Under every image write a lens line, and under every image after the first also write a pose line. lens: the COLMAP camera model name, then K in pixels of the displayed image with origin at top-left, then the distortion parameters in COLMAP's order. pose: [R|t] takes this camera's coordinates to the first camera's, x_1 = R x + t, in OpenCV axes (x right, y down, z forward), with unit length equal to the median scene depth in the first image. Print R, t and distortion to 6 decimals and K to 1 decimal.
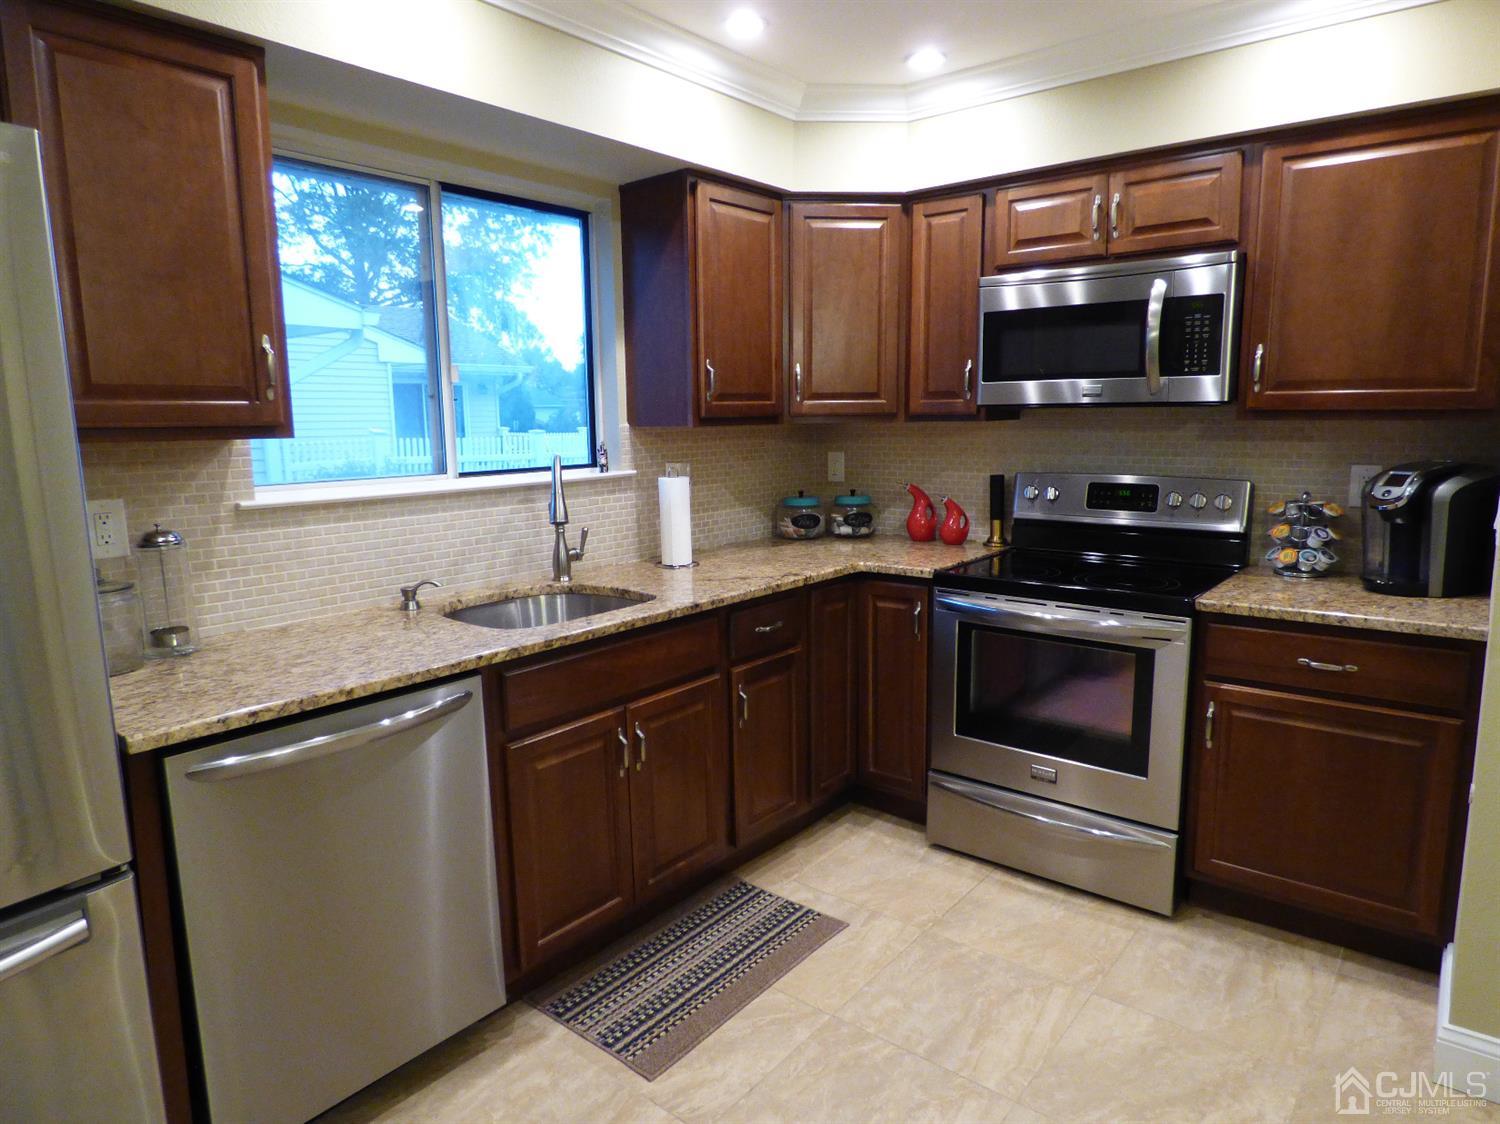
lens RADIAL K [[916.0, 0, 757.4], [0, 916.0, 568.8], [0, 0, 1]] dist [-0.010796, -0.009644]
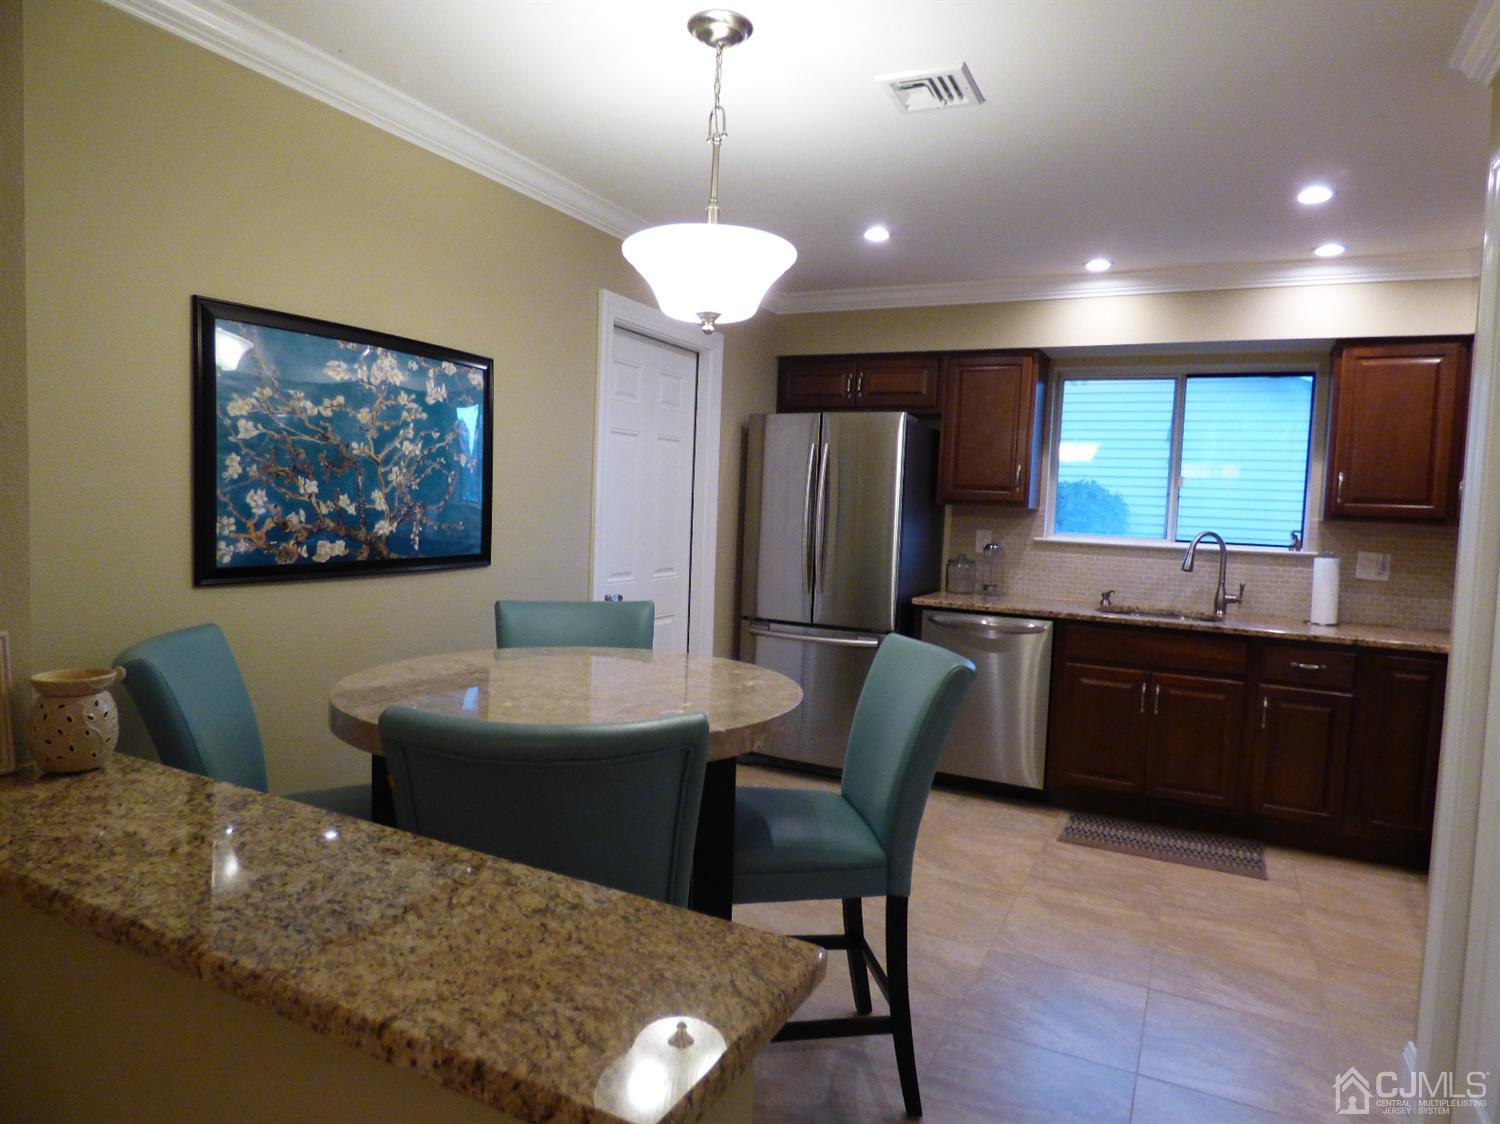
lens RADIAL K [[916.0, 0, 756.1], [0, 916.0, 559.4], [0, 0, 1]] dist [-0.010796, -0.009644]
pose [[0.214673, 0.085766, -0.972913, 1.164790], [-0.204931, 0.977918, 0.040990, 0.021285], [0.954944, 0.190580, 0.227509, -0.121641]]
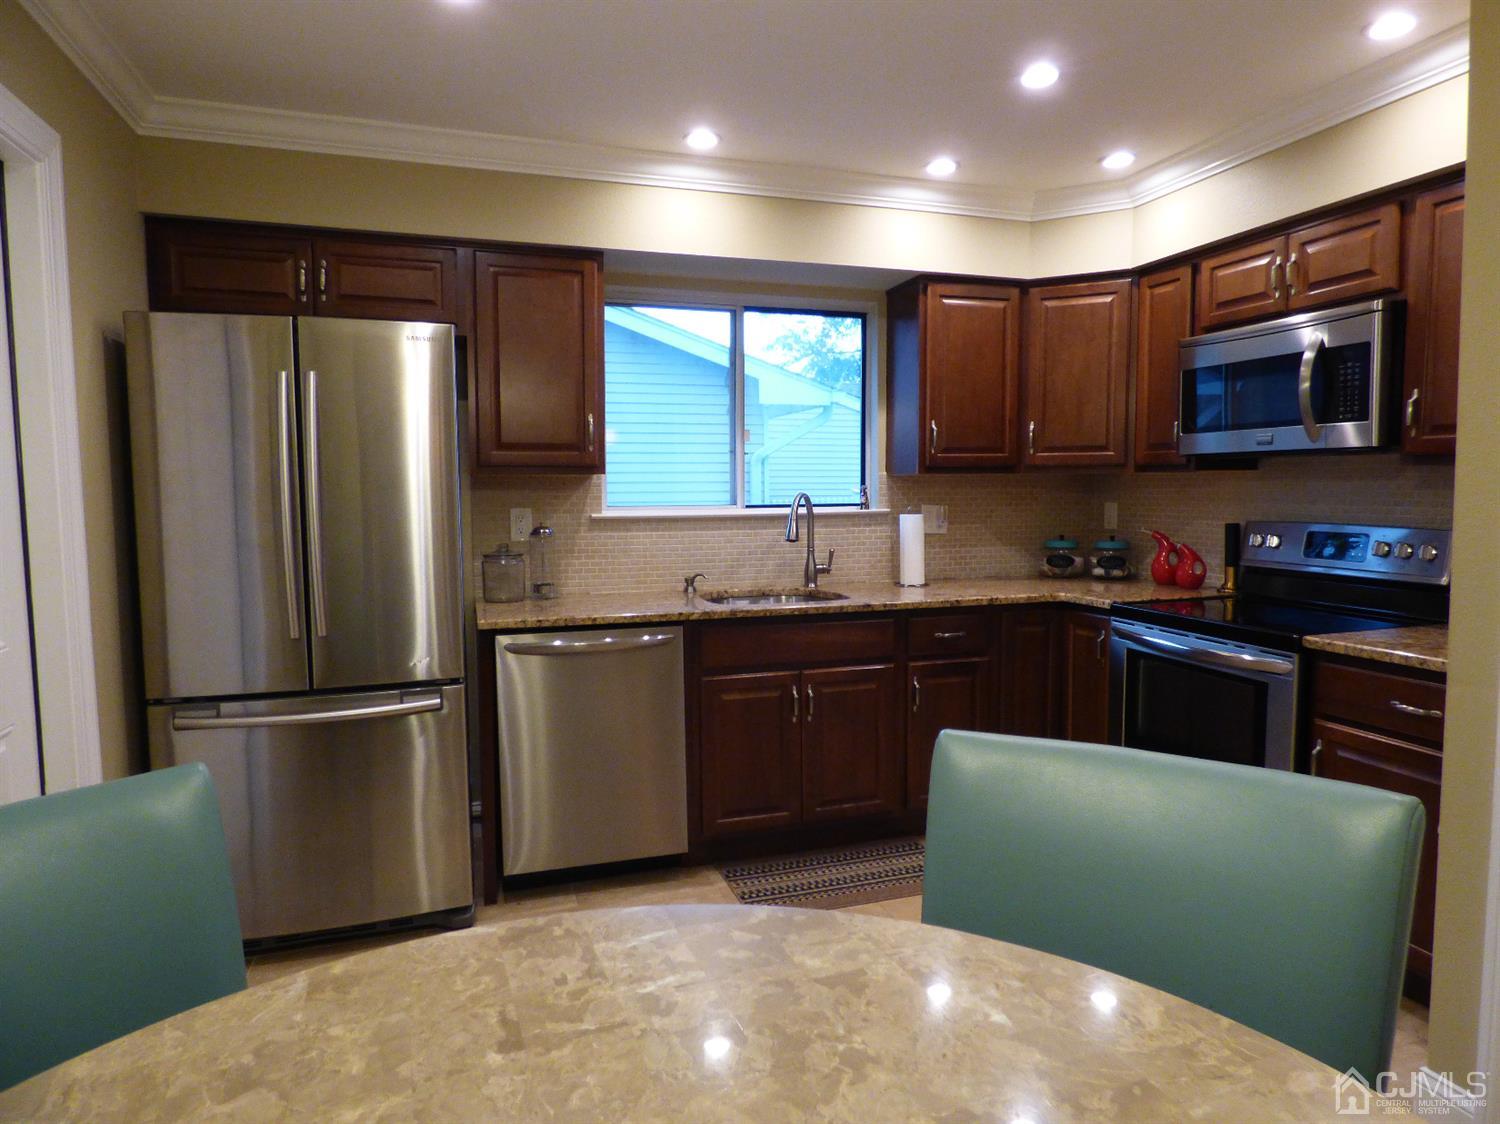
lens RADIAL K [[916.0, 0, 751.7], [0, 916.0, 570.4], [0, 0, 1]] dist [-0.010796, -0.009644]
pose [[0.839435, 0.057407, -0.540420, 0.458646], [-0.094760, 0.994633, -0.041534, 0.055089], [0.535135, 0.086076, 0.840370, -0.184342]]
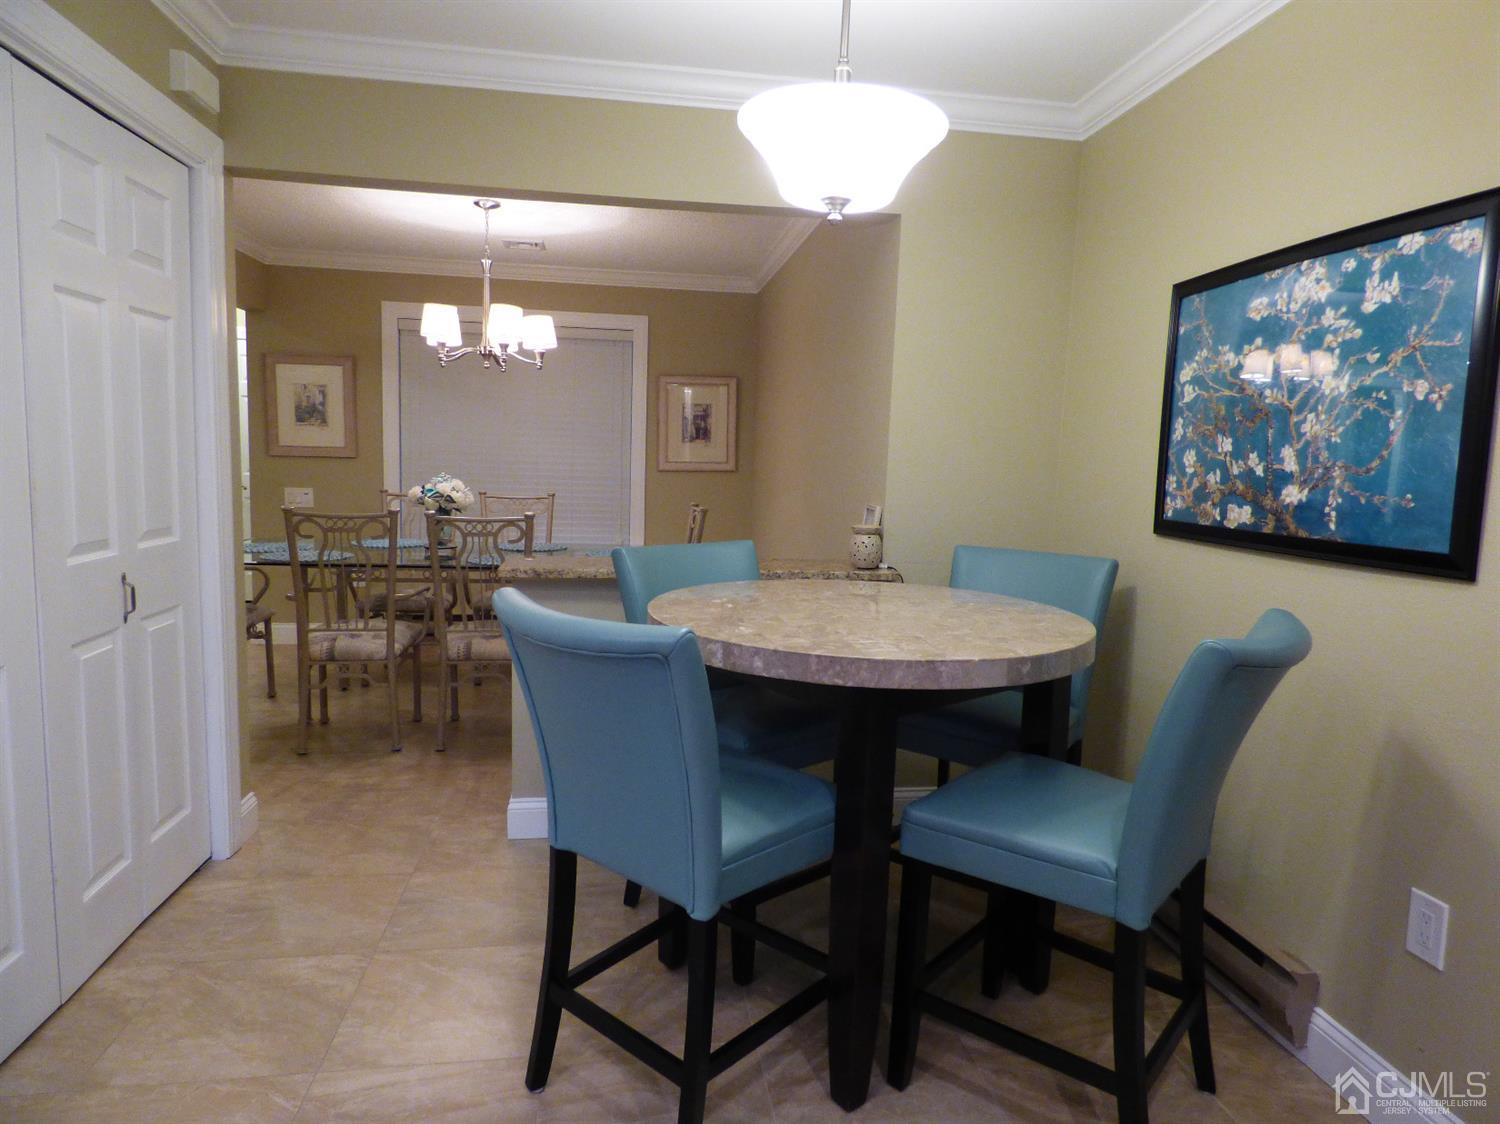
lens RADIAL K [[916.0, 0, 748.5], [0, 916.0, 563.5], [0, 0, 1]] dist [-0.010796, -0.009644]
pose [[-0.733828, -0.093690, 0.672844, -0.100714], [0.086522, 0.969488, 0.229361, -0.048224], [-0.673803, 0.226528, -0.703331, 0.578936]]
